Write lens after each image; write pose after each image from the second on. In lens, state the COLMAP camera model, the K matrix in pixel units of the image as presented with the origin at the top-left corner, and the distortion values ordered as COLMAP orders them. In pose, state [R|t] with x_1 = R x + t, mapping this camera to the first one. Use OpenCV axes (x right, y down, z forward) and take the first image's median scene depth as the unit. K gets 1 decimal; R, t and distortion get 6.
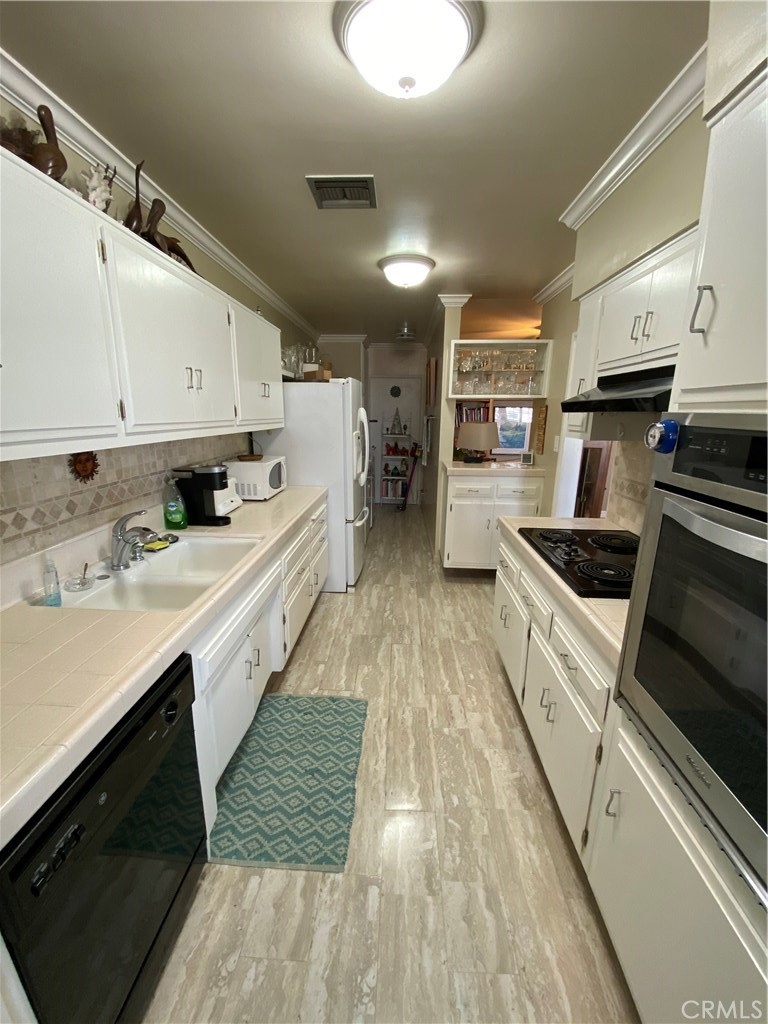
lens RADIAL K [[420.4, 0, 377.2], [0, 420.4, 515.1], [0, 0, 1]] dist [0.017231, -0.025058]
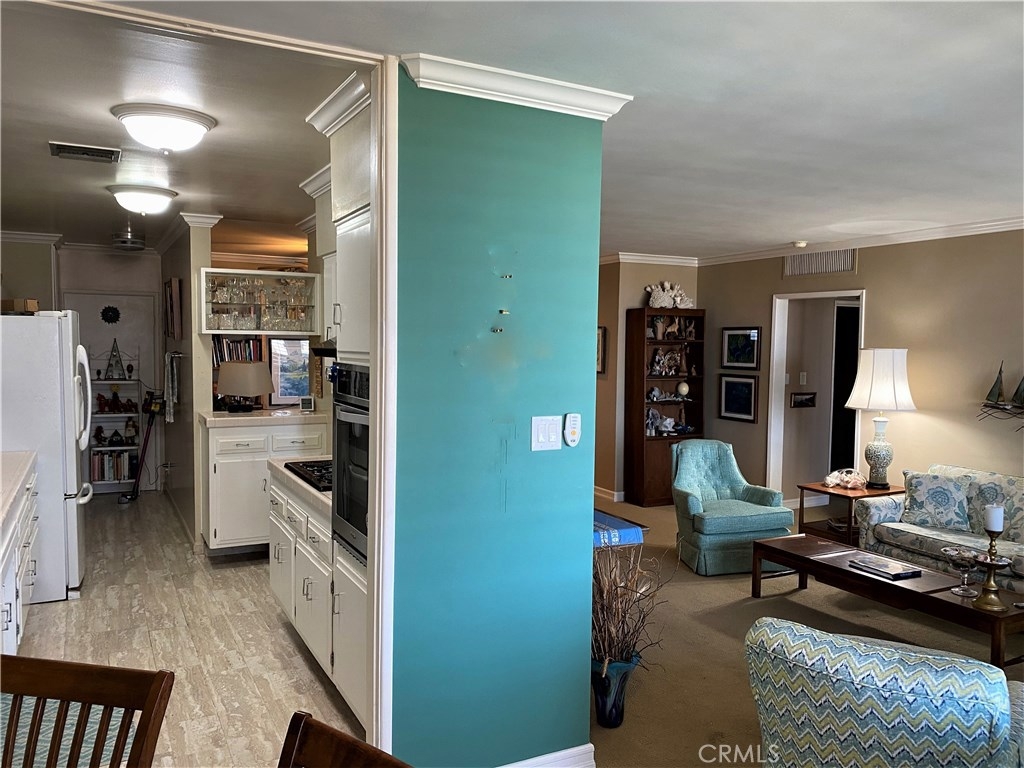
lens RADIAL K [[872.4, 0, 561.0], [0, 872.4, 385.6], [0, 0, 1]] dist [-0.005173, 0.003995]
pose [[0.847713, -0.029285, 0.529646, -0.158176], [0.122499, 0.982294, -0.141750, 0.164852], [-0.516117, 0.185044, 0.836290, -0.856819]]
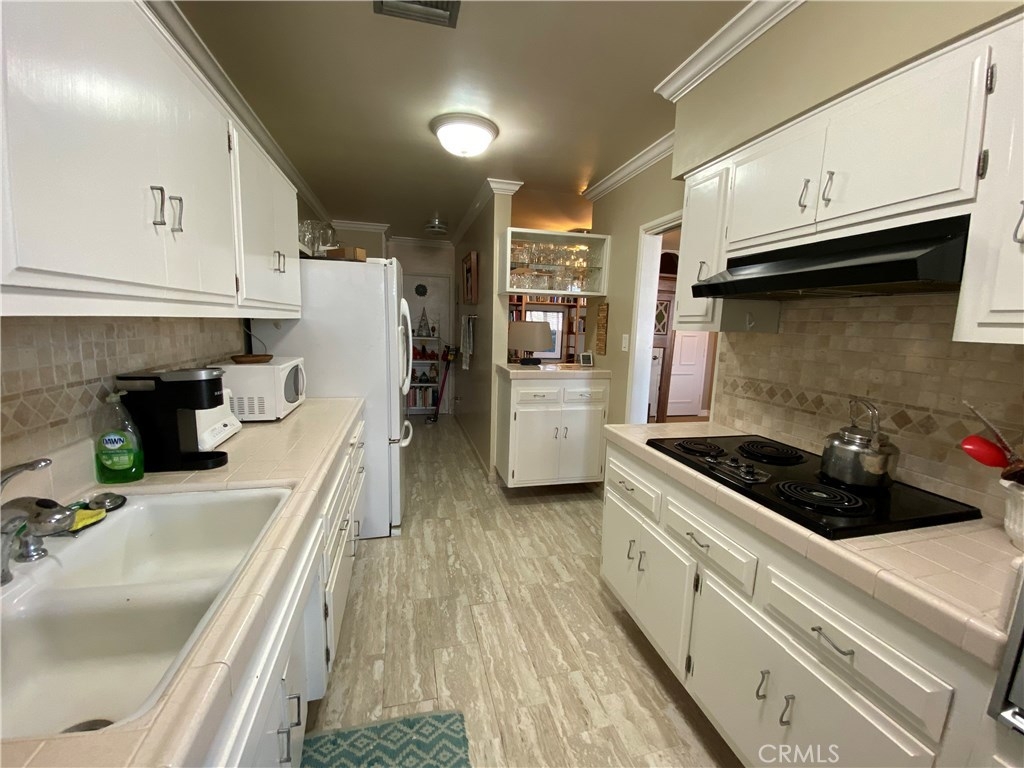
lens RADIAL K [[420.4, 0, 509.6], [0, 420.4, 383.0], [0, 0, 1]] dist [0.017231, -0.025058]
pose [[0.952662, -0.025234, 0.302984, -0.107396], [0.053589, 0.994884, -0.085640, -0.015895], [-0.299273, 0.097823, 0.949140, 0.219075]]
